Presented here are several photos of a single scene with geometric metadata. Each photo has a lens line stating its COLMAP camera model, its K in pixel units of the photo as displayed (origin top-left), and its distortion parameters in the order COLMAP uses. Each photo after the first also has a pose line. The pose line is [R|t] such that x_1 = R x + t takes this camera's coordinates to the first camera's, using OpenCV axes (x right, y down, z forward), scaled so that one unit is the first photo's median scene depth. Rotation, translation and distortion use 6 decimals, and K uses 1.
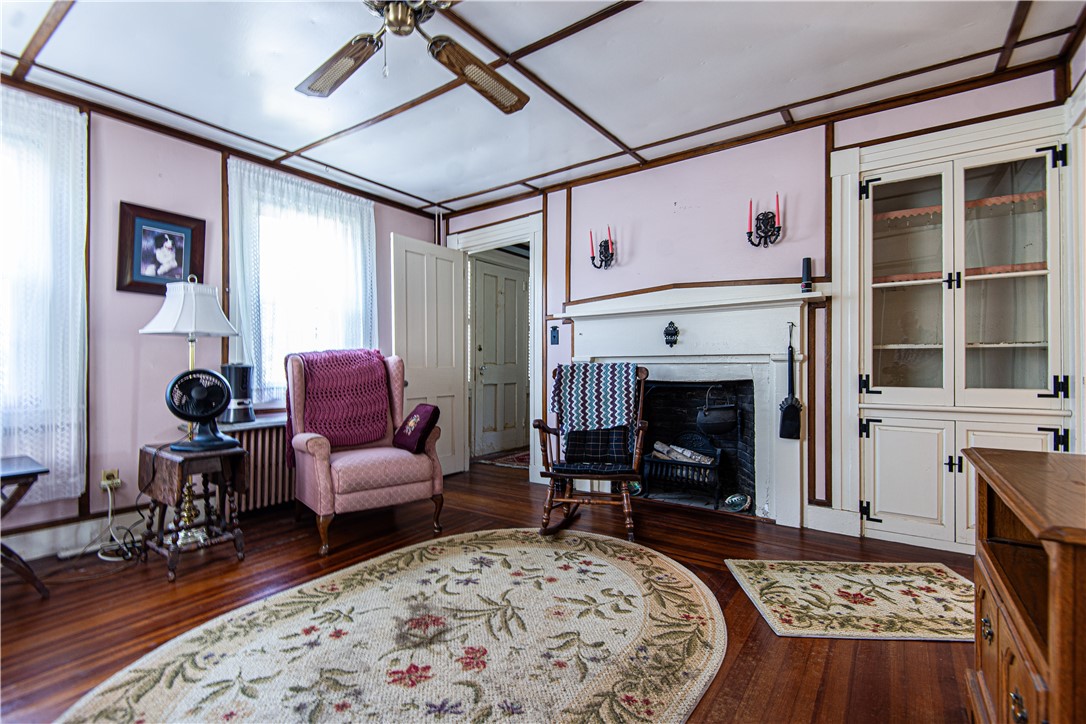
lens RADIAL K [[499.2, 0, 540.8], [0, 499.2, 365.9], [0, 0, 1]] dist [0.042784, -0.025767]
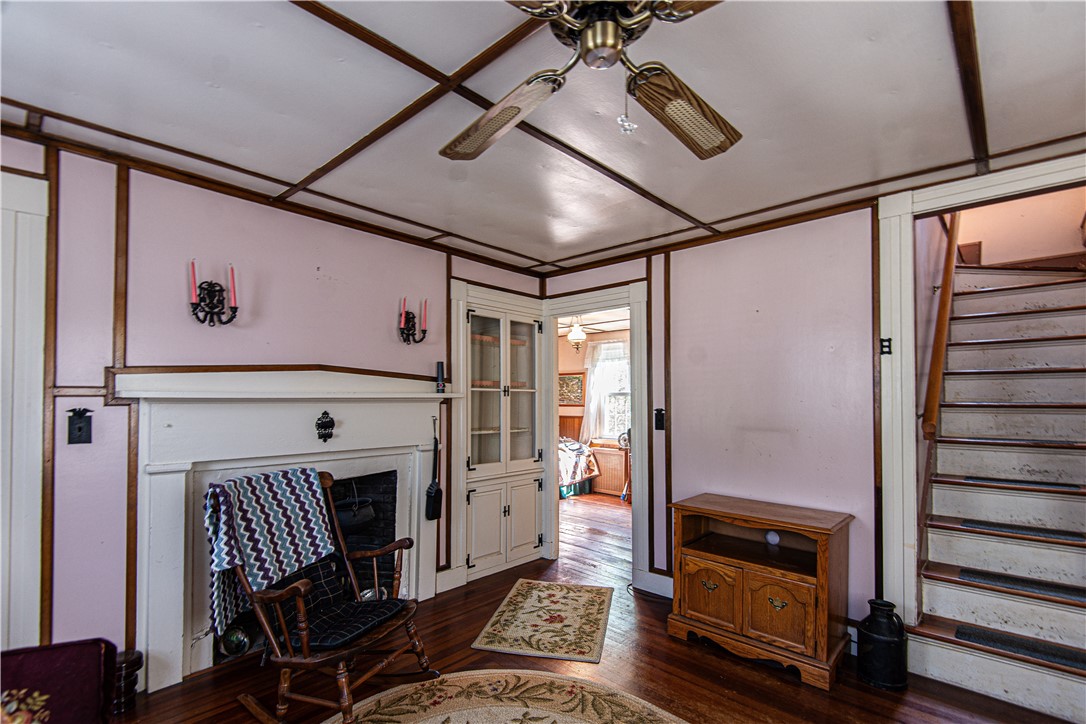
lens RADIAL K [[496.4, 0, 558.3], [0, 496.4, 394.4], [0, 0, 1]] dist [0.001588, 0.000070]
pose [[0.123243, 0.017541, 0.992221, -0.685065], [-0.004407, 0.999844, -0.017128, -0.139977], [-0.992367, -0.002262, 0.123301, 0.692817]]
